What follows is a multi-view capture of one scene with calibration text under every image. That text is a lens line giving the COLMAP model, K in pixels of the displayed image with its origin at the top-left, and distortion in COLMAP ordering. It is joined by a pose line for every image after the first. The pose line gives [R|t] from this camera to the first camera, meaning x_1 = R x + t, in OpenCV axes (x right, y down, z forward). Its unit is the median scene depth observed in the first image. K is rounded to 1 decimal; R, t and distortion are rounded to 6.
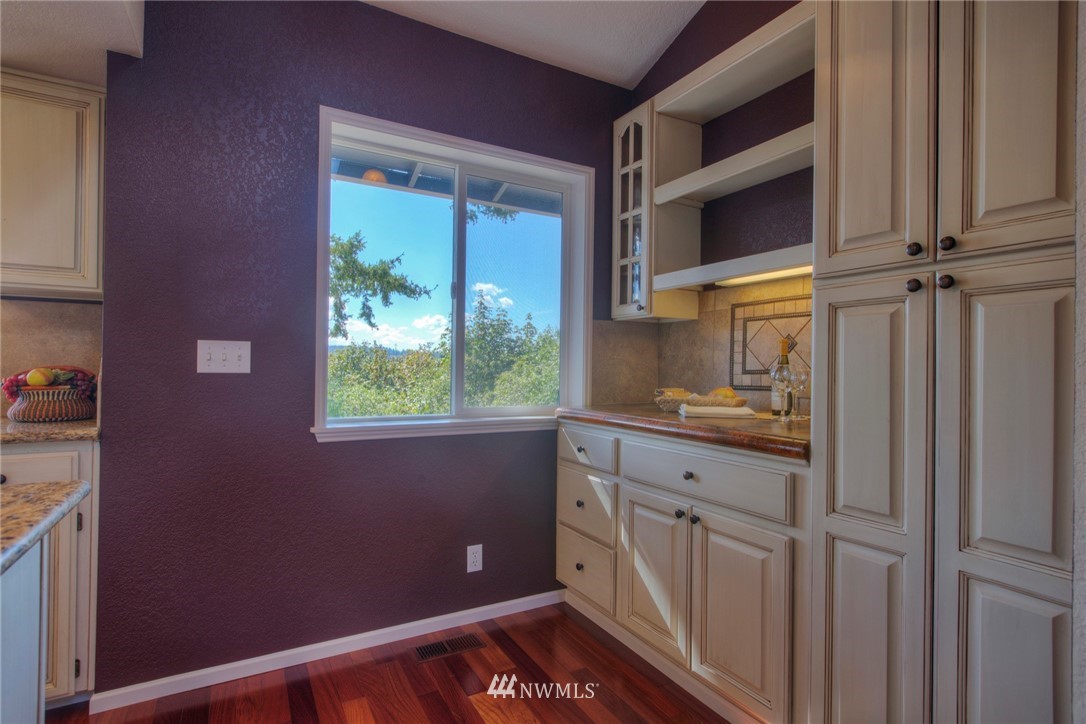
lens RADIAL K [[542.6, 0, 541.7], [0, 542.6, 357.8], [0, 0, 1]] dist [-0.015607, -0.000186]
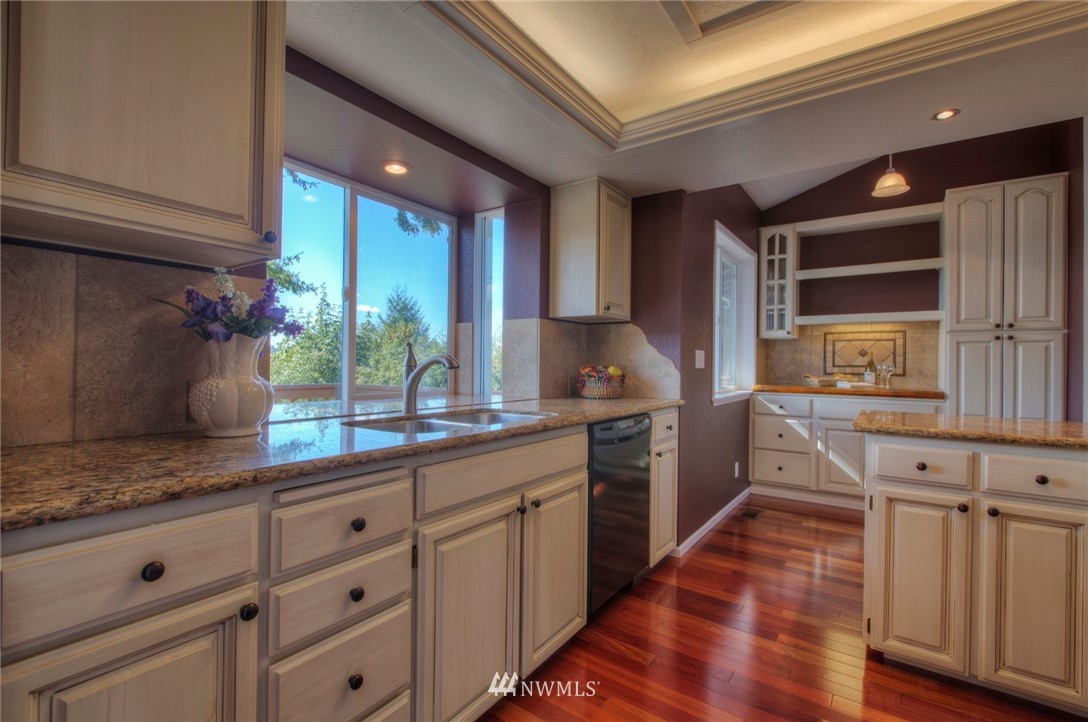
lens RADIAL K [[487.0, 0, 542.9], [0, 487.0, 355.7], [0, 0, 1]] dist [0.000896, 0.000173]
pose [[0.902655, 0.003510, 0.430350, -1.410930], [-0.006380, 0.999966, 0.005227, -0.016026], [-0.430317, -0.007464, 0.902647, -0.188960]]
